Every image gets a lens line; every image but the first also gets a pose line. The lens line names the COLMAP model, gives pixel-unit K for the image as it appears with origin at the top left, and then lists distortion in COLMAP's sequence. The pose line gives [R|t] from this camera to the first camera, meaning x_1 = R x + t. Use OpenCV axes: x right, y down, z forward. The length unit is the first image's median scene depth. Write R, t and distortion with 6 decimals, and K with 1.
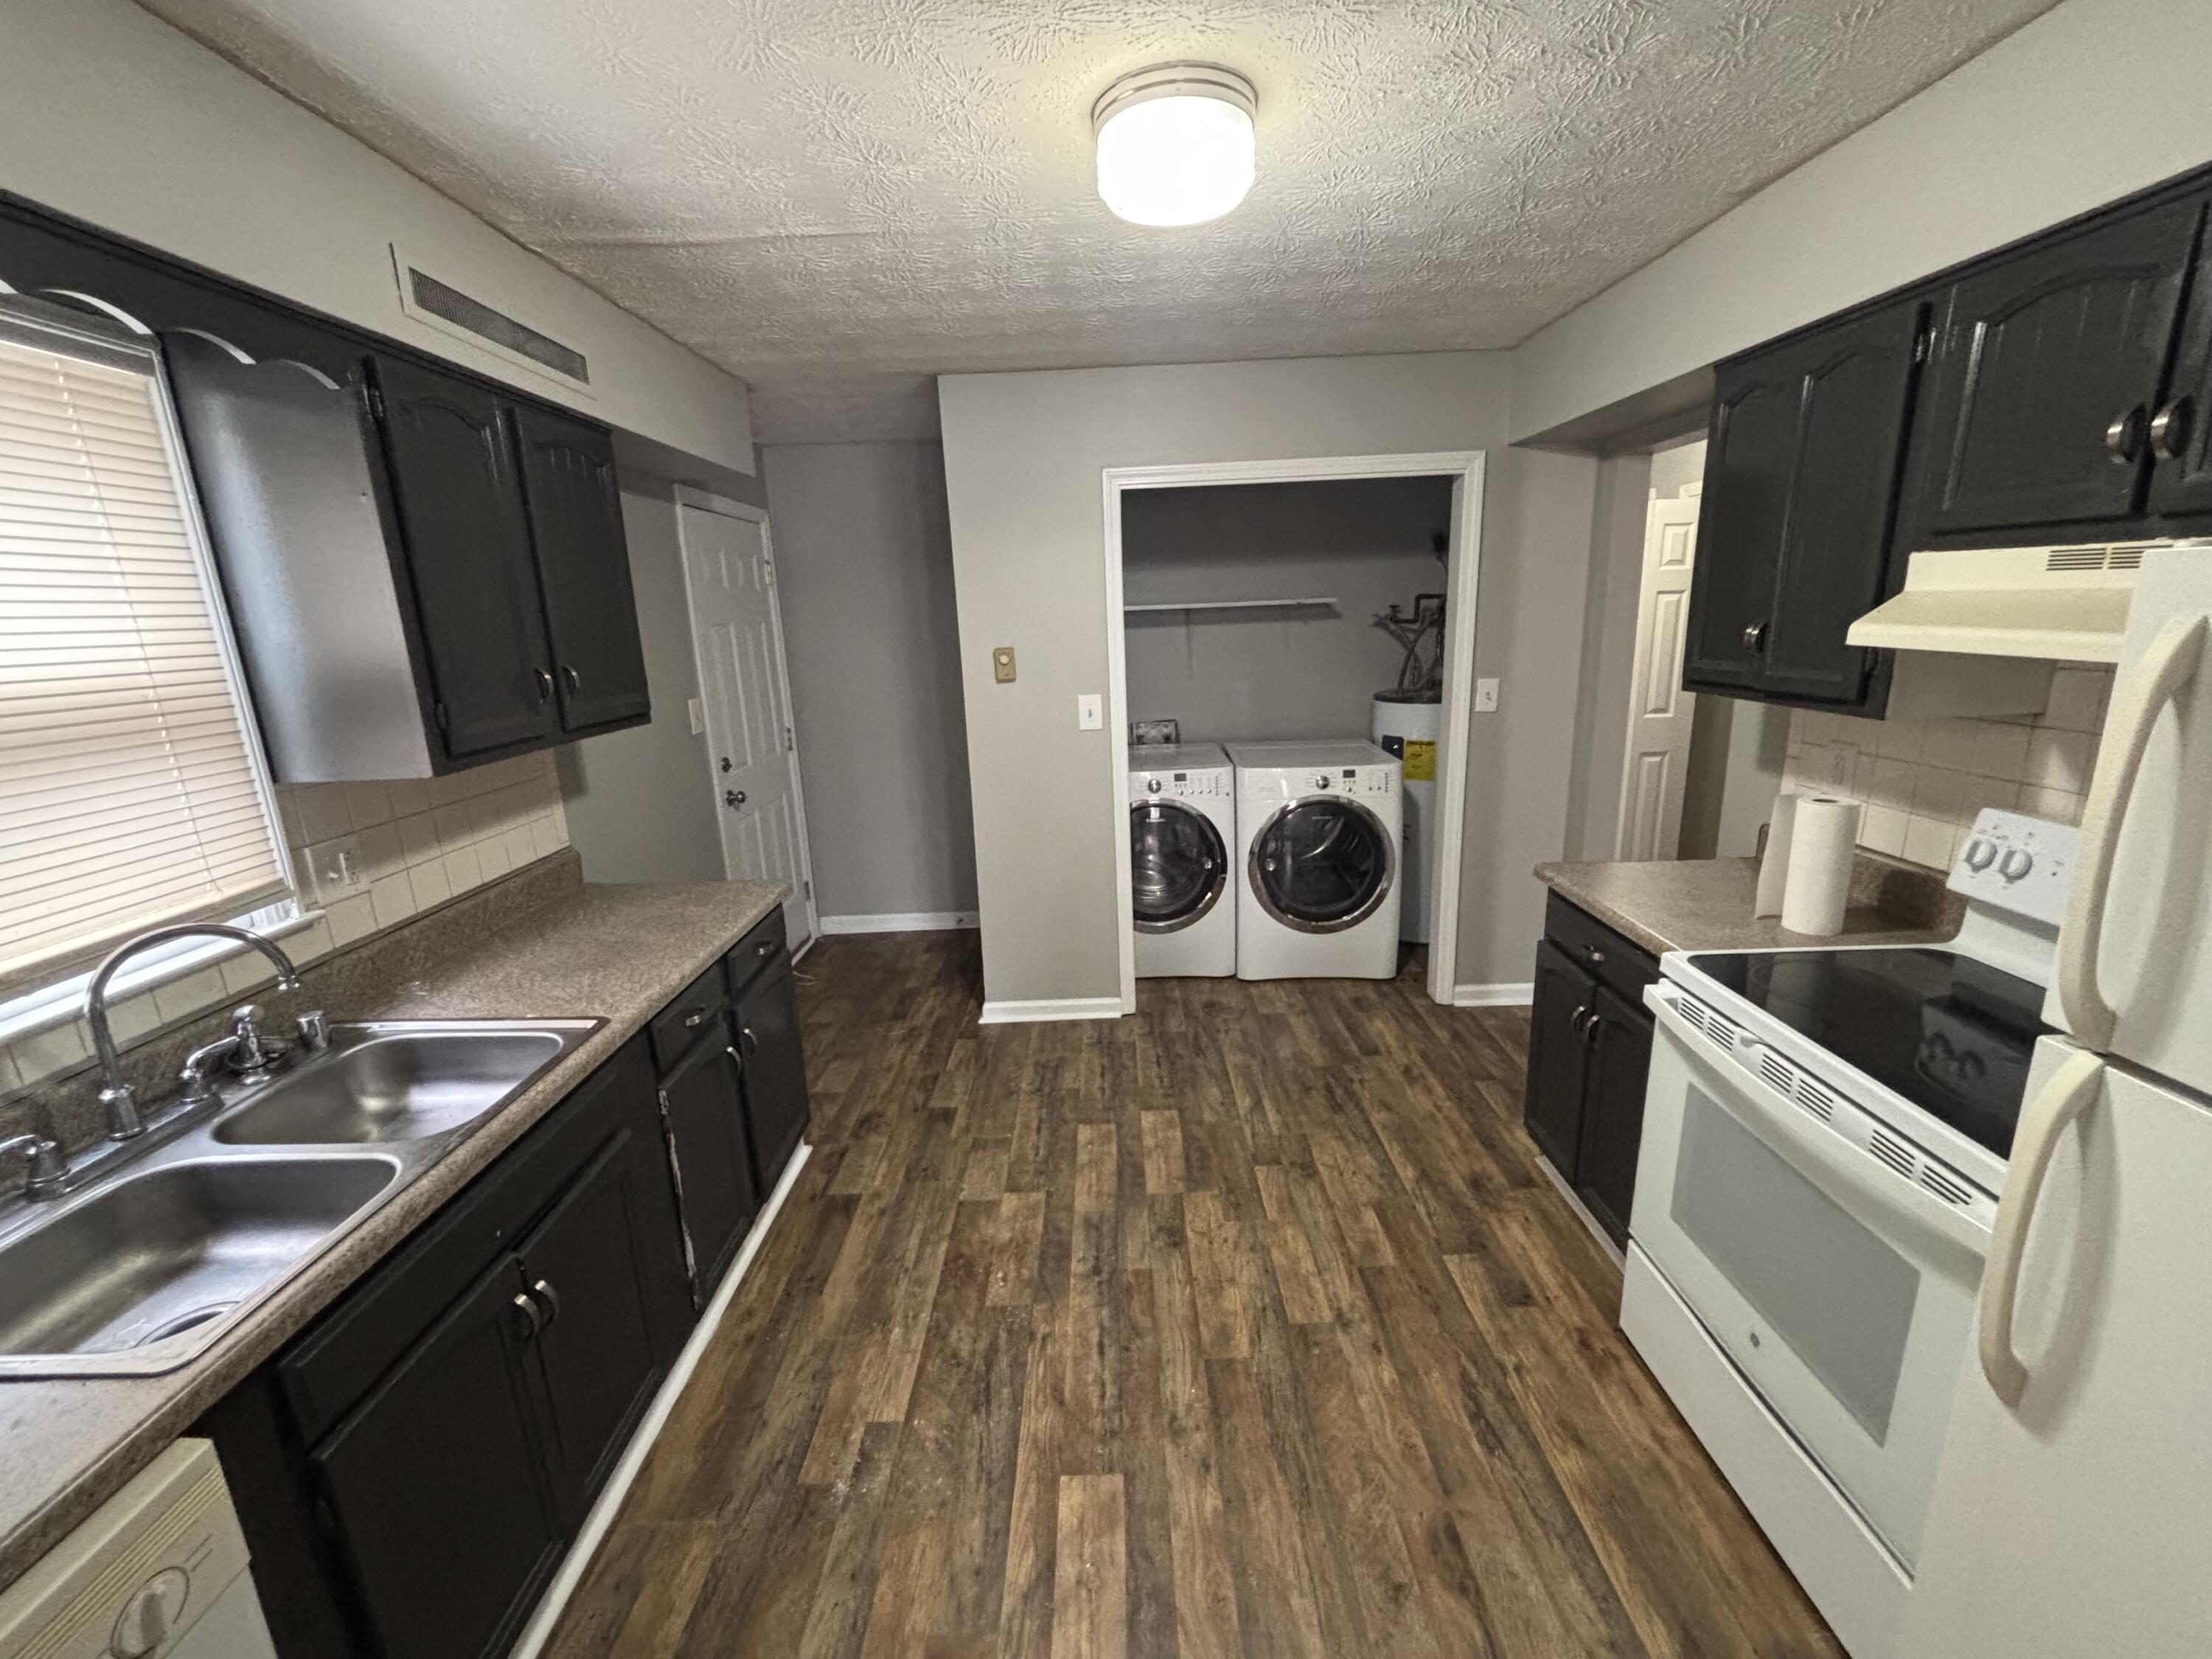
lens RADIAL K [[899.9, 0, 1095.9], [0, 899.9, 820.2], [0, 0, 1]] dist [0.017860, 0.000279]
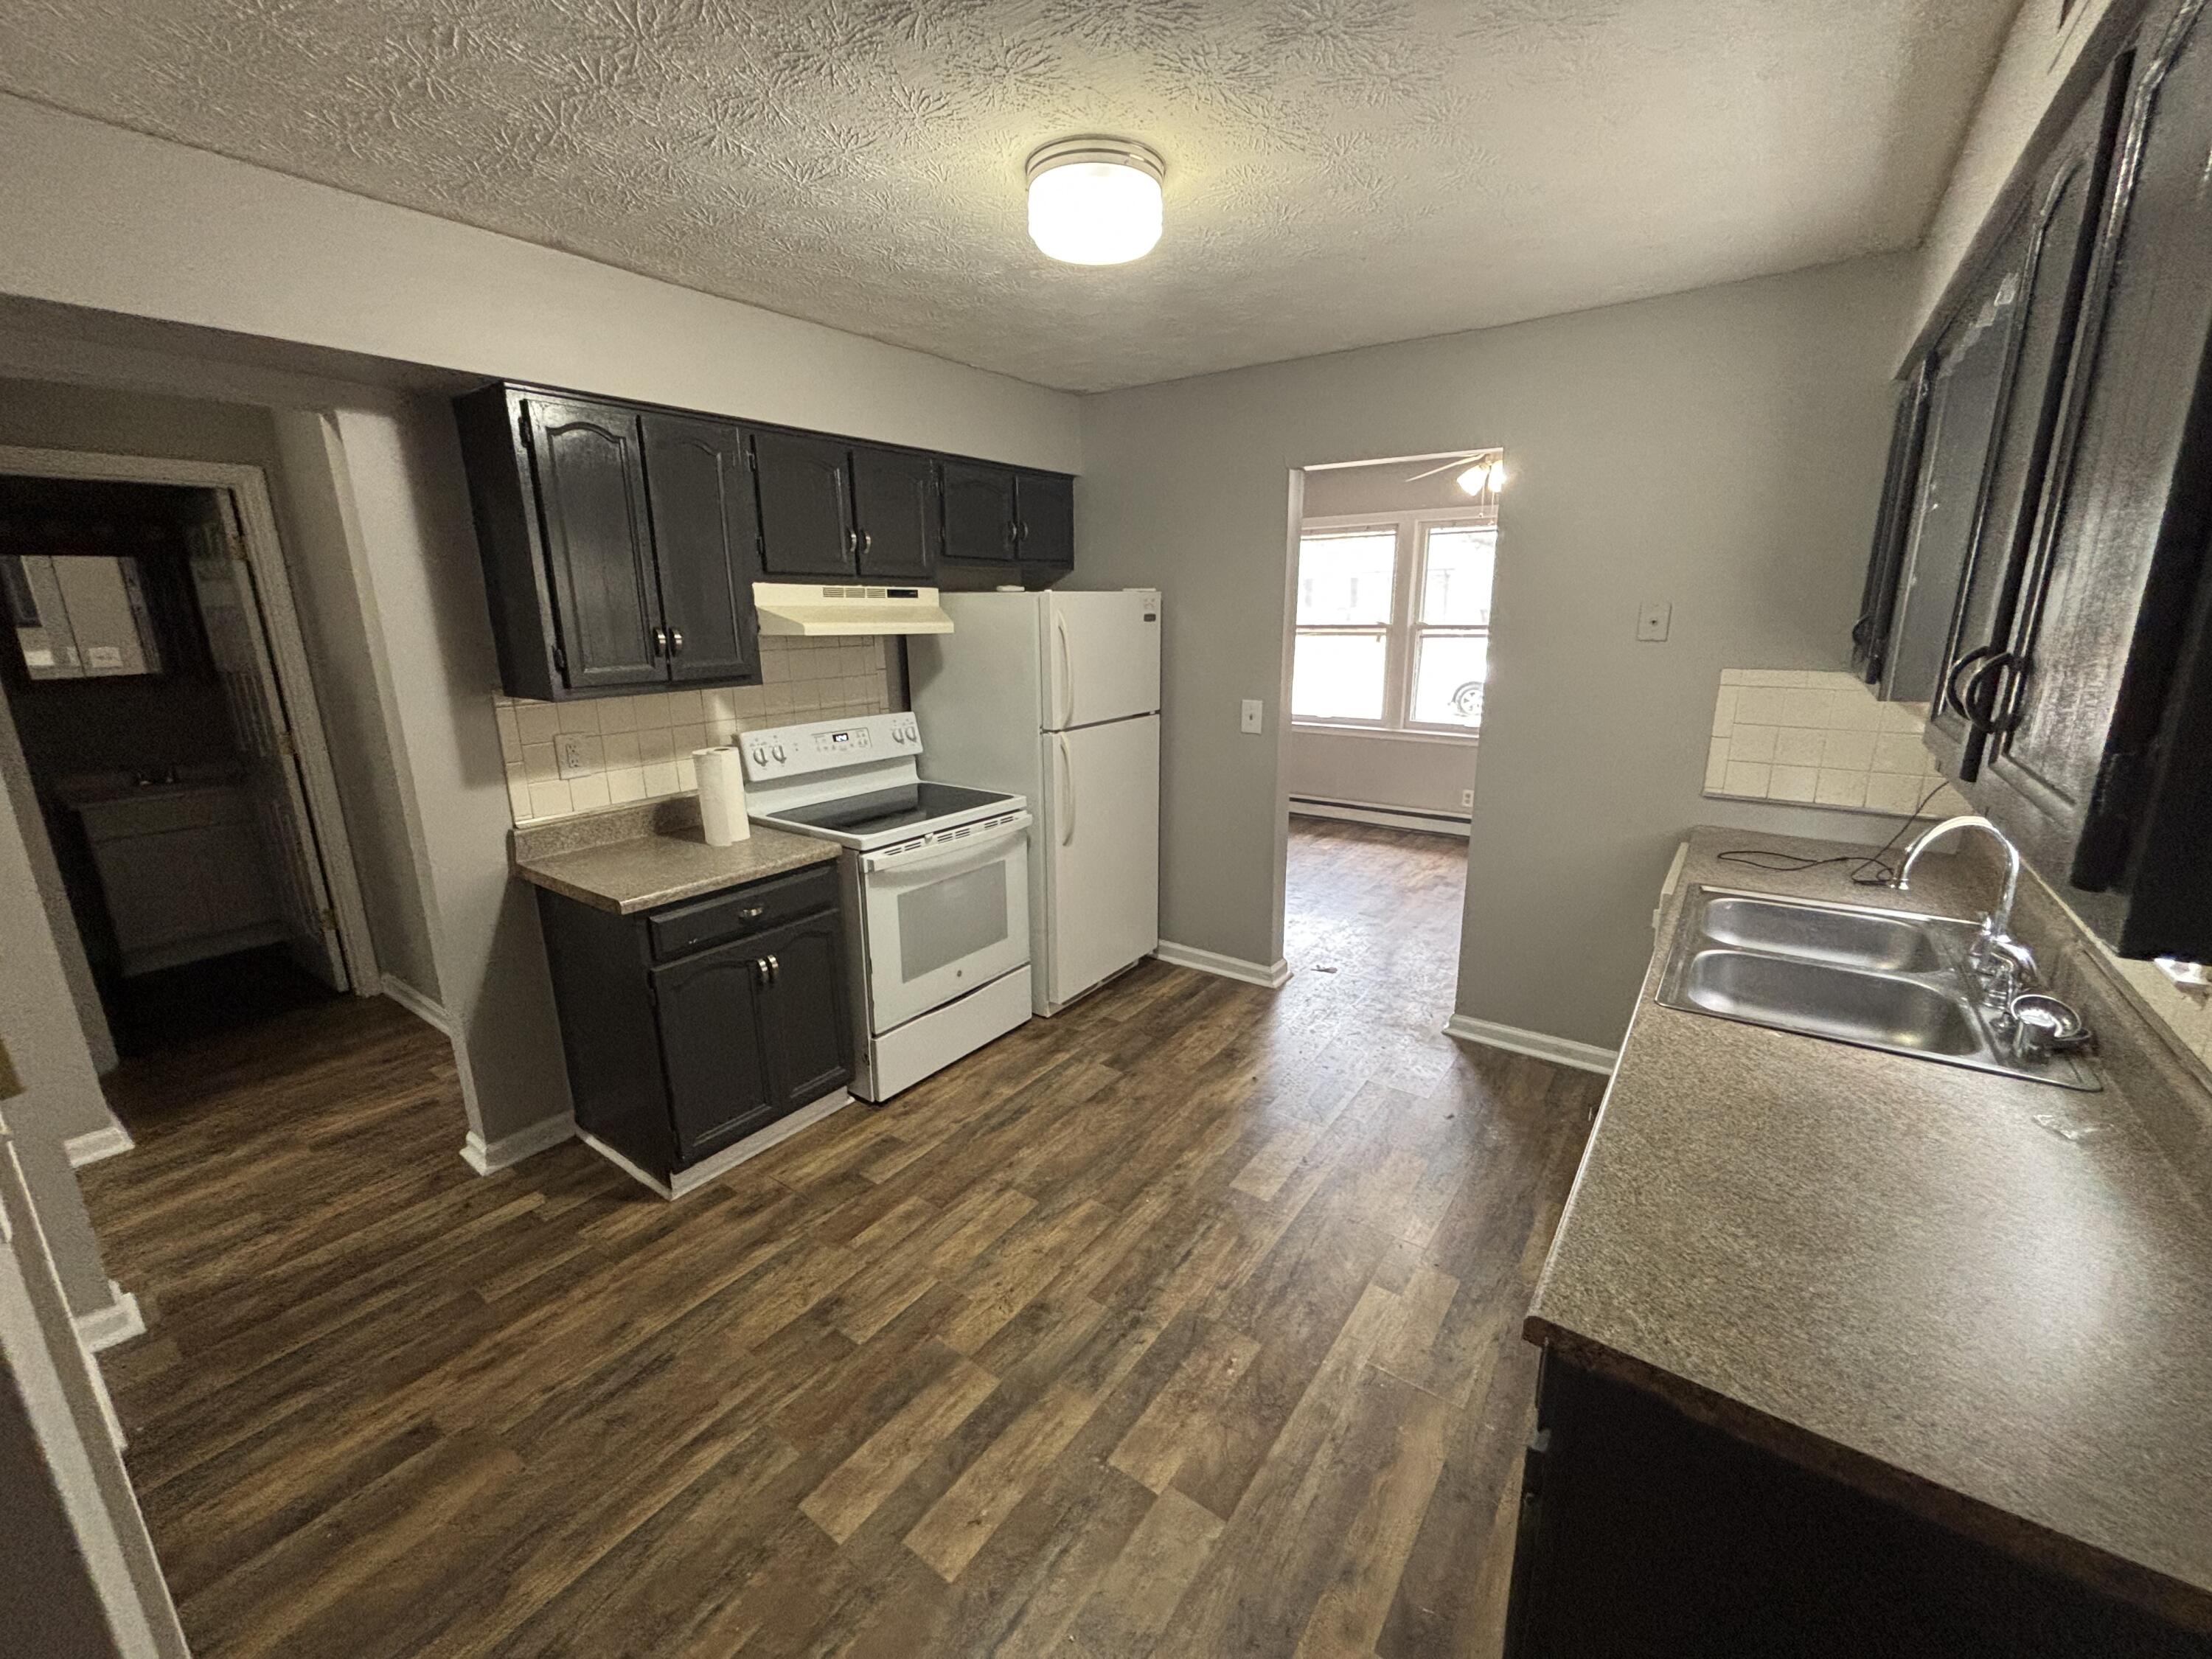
lens RADIAL K [[899.9, 0, 1115.3], [0, 899.9, 816.7], [0, 0, 1]] dist [0.017860, 0.000279]
pose [[-0.816434, -0.094770, 0.569609, -0.446780], [0.172678, 0.901232, 0.397447, -0.320705], [-0.551016, 0.422848, -0.719431, 1.430079]]
